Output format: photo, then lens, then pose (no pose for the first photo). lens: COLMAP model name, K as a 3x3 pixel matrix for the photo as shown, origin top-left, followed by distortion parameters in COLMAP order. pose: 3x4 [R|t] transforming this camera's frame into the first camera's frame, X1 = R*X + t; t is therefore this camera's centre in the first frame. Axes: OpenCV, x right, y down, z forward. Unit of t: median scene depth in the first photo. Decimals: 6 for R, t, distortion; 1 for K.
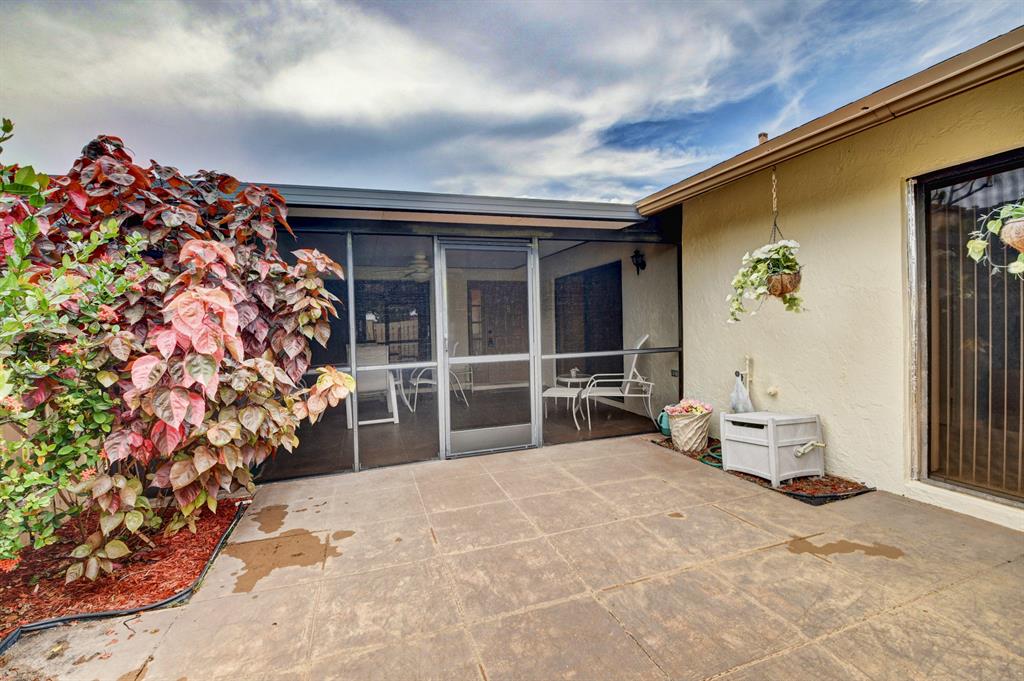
lens RADIAL K [[426.2, 0, 504.6], [0, 426.2, 337.7], [0, 0, 1]] dist [0.009922, -0.021756]
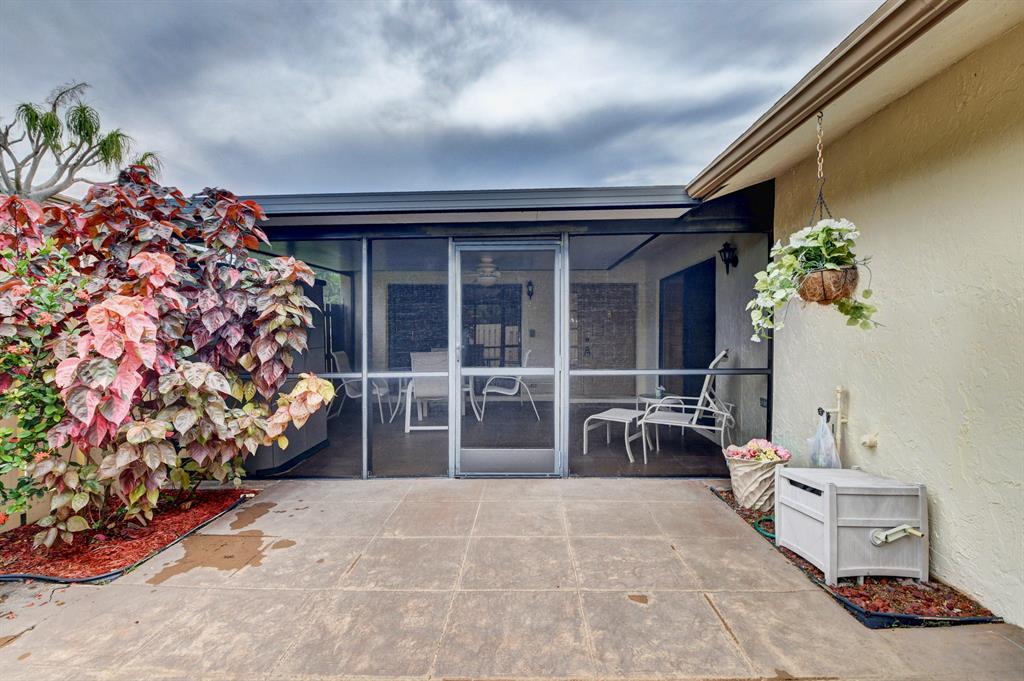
lens RADIAL K [[444.3, 0, 514.6], [0, 444.3, 338.8], [0, 0, 1]] dist [0.001016, -0.015240]
pose [[0.944099, 0.027697, -0.328498, 0.364492], [-0.030240, 0.999539, -0.002635, -0.022435], [0.328273, 0.012422, 0.944501, 0.161682]]
